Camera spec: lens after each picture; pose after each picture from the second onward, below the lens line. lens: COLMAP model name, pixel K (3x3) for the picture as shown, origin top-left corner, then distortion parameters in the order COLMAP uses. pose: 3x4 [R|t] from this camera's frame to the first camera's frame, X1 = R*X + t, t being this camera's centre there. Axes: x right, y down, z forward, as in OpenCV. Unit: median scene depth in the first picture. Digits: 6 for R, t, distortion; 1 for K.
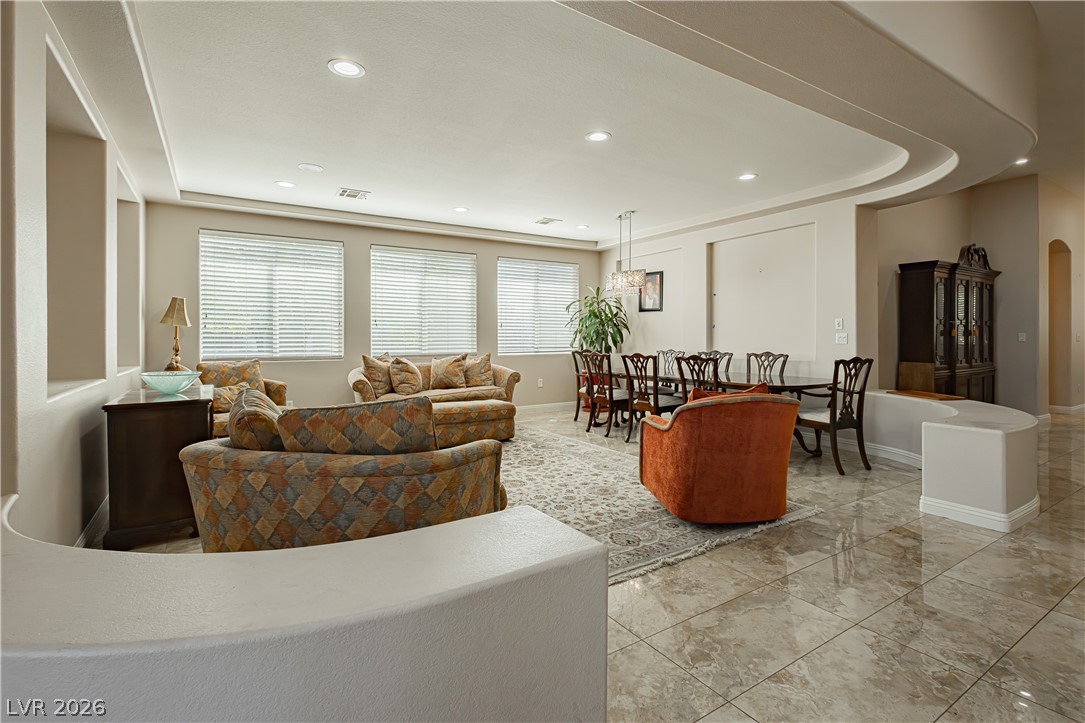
lens RADIAL K [[499.3, 0, 627.8], [0, 499.3, 343.5], [0, 0, 1]] dist [0.003903, 0.000174]
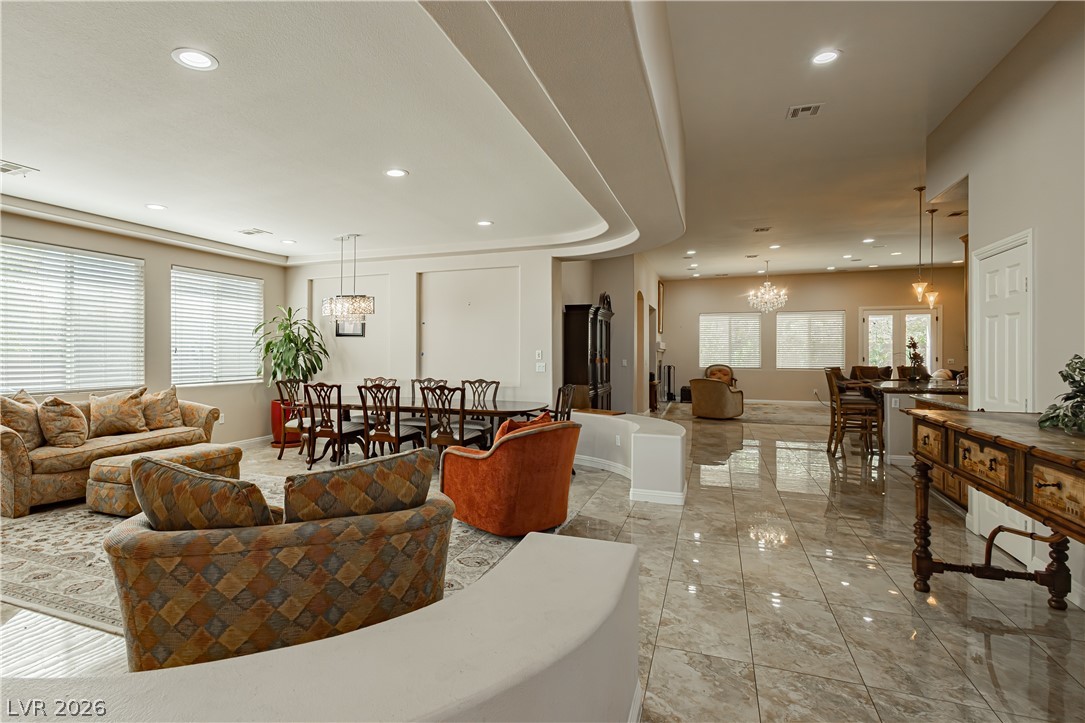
lens RADIAL K [[499.3, 0, 548.0], [0, 499.3, 363.7], [0, 0, 1]] dist [0.003903, 0.000174]
pose [[0.836967, 0.004286, 0.547236, -0.216017], [-0.005084, 0.999987, -0.000056, -0.019870], [-0.547229, -0.002735, 0.836978, -0.003120]]
